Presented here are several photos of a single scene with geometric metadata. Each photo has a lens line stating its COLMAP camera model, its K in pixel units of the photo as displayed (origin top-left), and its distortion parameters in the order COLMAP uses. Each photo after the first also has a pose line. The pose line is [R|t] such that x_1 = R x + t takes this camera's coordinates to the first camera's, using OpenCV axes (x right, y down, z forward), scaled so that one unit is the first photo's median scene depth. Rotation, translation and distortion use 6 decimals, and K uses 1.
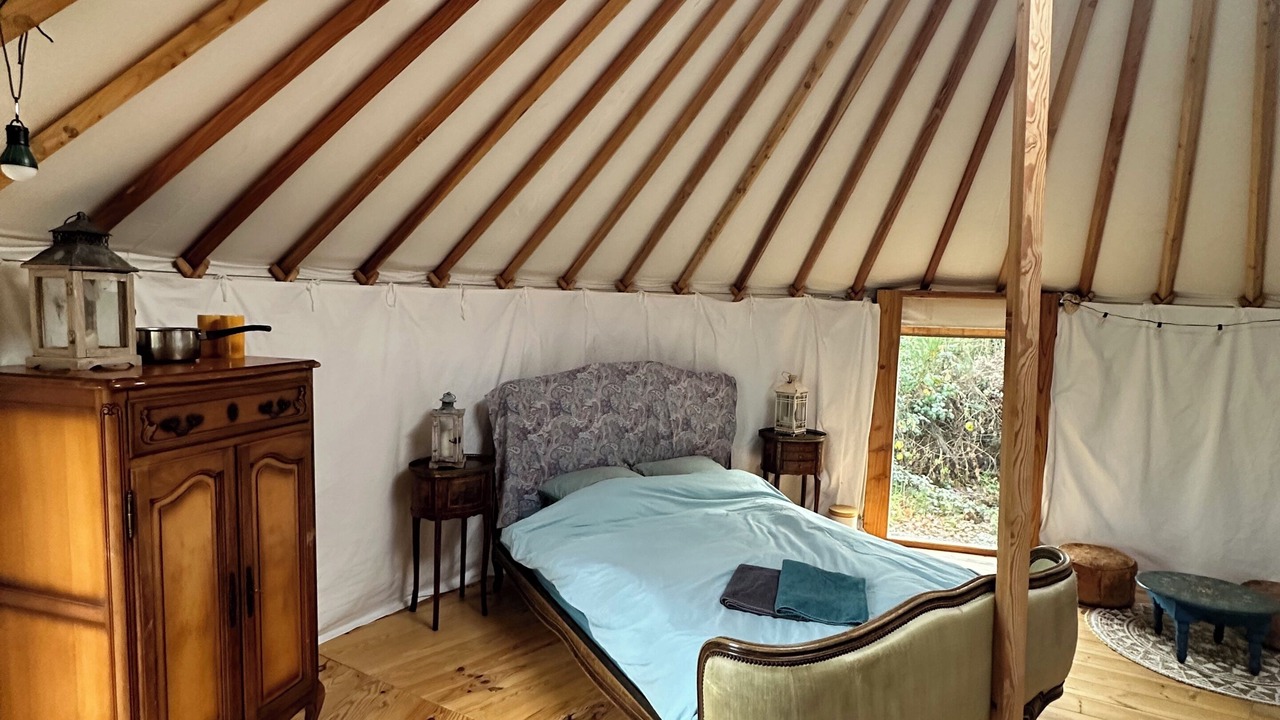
lens RADIAL K [[679.1, 0, 640.6], [0, 679.1, 360.8], [0, 0, 1]] dist [-0.003328, 0.000809]
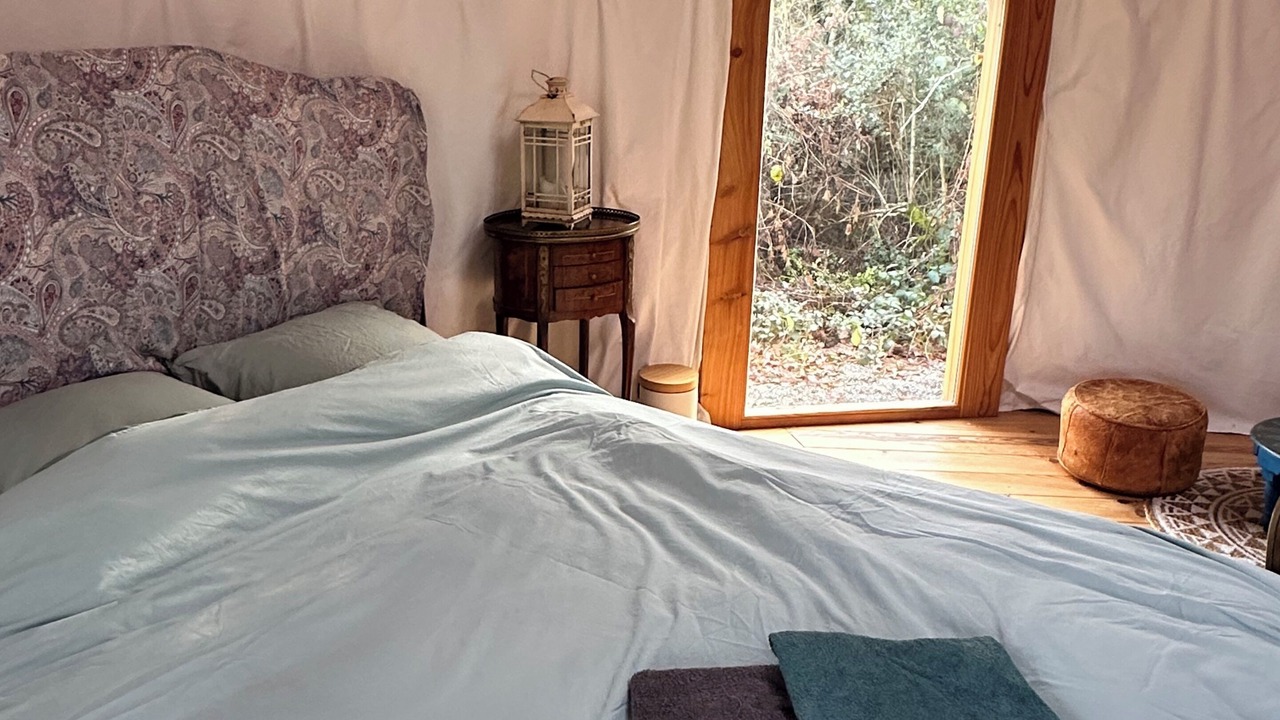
lens RADIAL K [[1081.9, 0, 630.7], [0, 1081.9, 347.9], [0, 0, 1]] dist [0.002786, -0.009608]
pose [[0.899973, -0.140898, 0.412548, -0.027402], [0.039832, 0.968948, 0.244034, 0.023202], [-0.434121, -0.203192, 0.877640, 0.408985]]
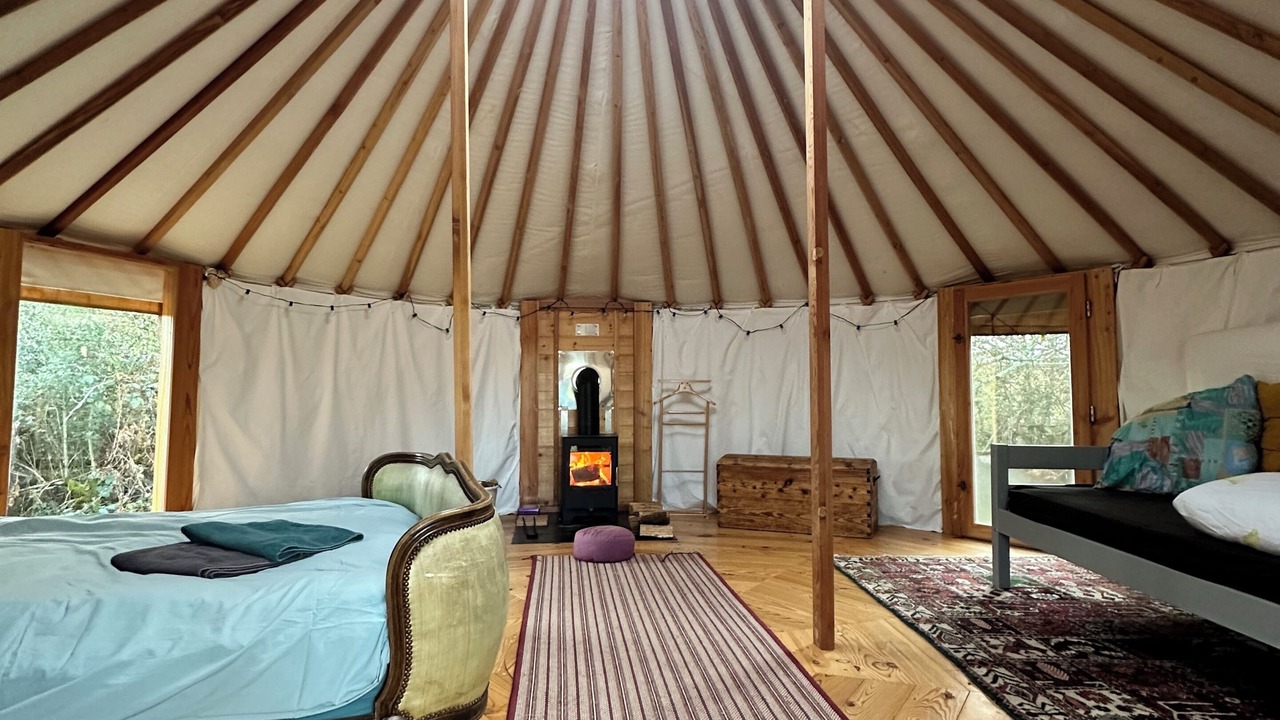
lens RADIAL K [[679.1, 0, 641.6], [0, 679.1, 360.1], [0, 0, 1]] dist [-0.003328, 0.000809]
pose [[0.096002, 0.024314, 0.995084, -0.306406], [0.077427, 0.996490, -0.031819, 0.119580], [-0.992365, 0.080101, 0.093782, 0.296761]]
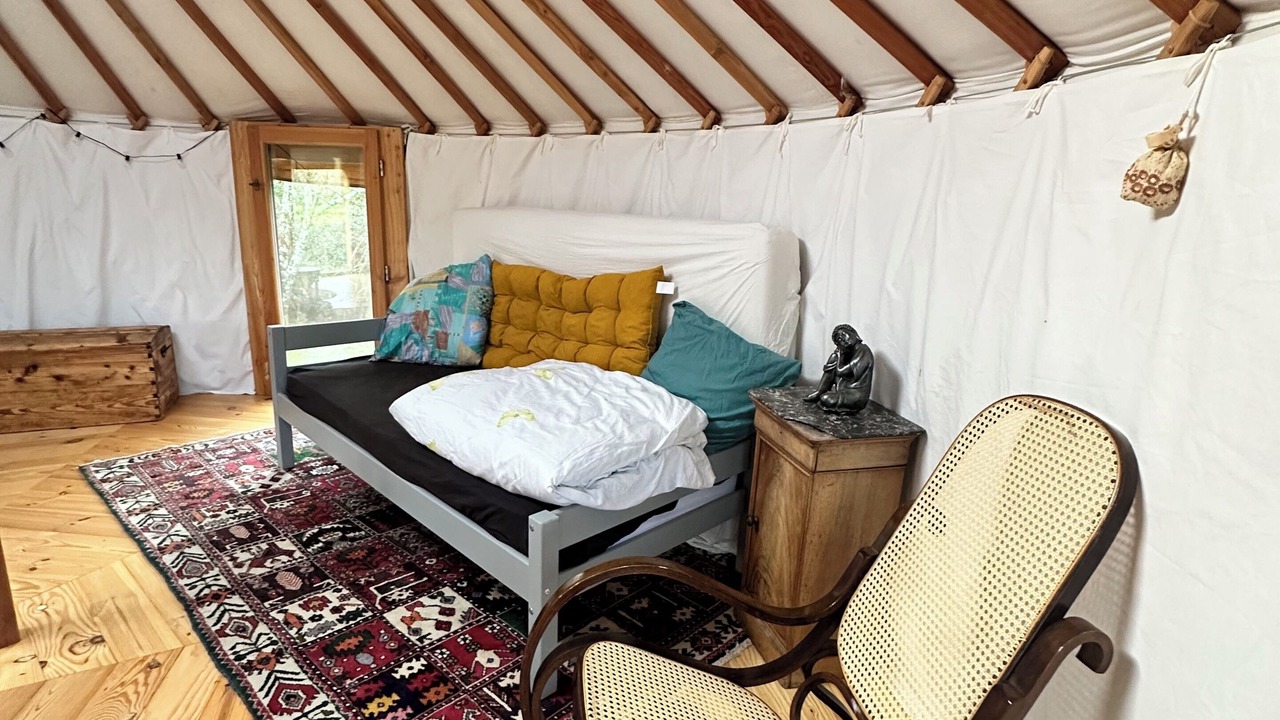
lens RADIAL K [[679.1, 0, 640.3], [0, 679.1, 358.1], [0, 0, 1]] dist [-0.003328, 0.000809]
pose [[-0.663089, -0.228534, 0.712801, -0.275961], [-0.002128, 0.952826, 0.303510, 0.026708], [-0.748538, 0.199737, -0.632295, 0.133809]]
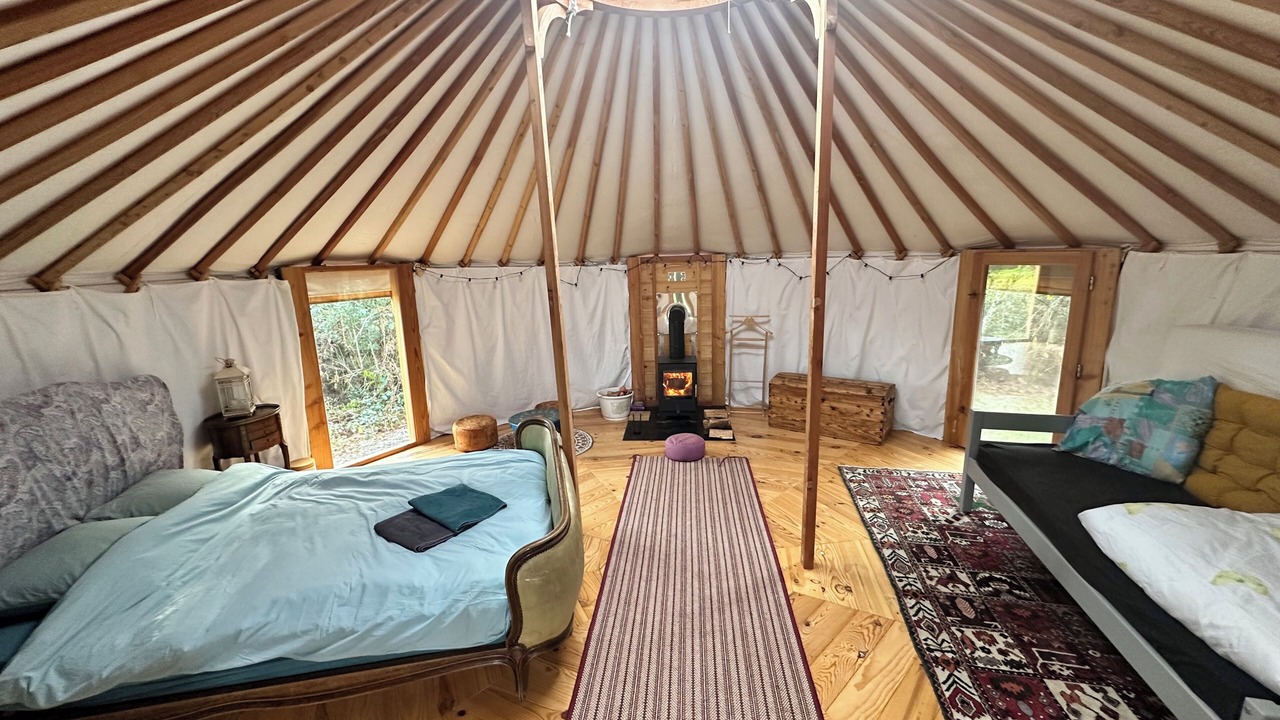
lens RADIAL K [[508.6, 0, 641.7], [0, 508.6, 360.5], [0, 0, 1]] dist [-0.001697, 0.000298]
pose [[0.297152, -0.232086, 0.926195, -0.314897], [0.109811, 0.971880, 0.208303, -0.071674], [-0.948495, 0.039808, 0.314282, 0.194405]]
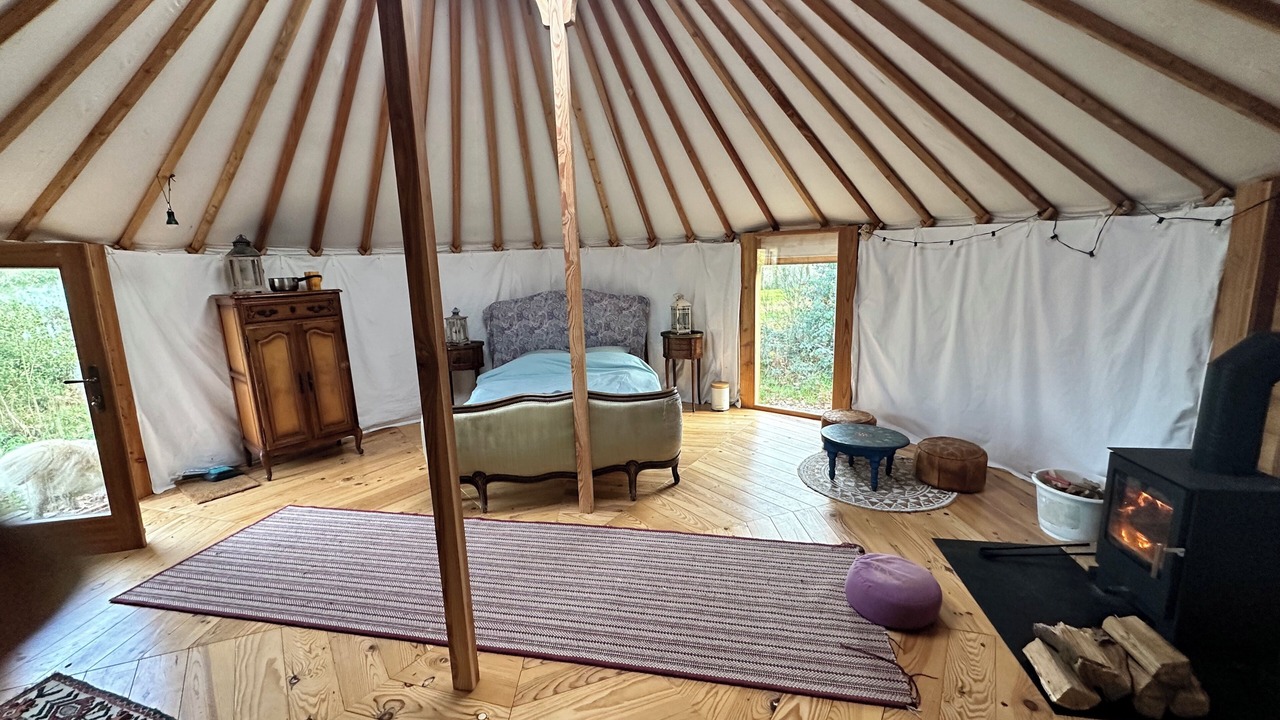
lens RADIAL K [[508.6, 0, 639.1], [0, 508.6, 362.8], [0, 0, 1]] dist [-0.001697, 0.000298]
pose [[0.912592, 0.019872, -0.408389, 0.655488], [0.026706, 0.993788, 0.108033, 0.049690], [0.407999, -0.109497, 0.906392, -0.103236]]
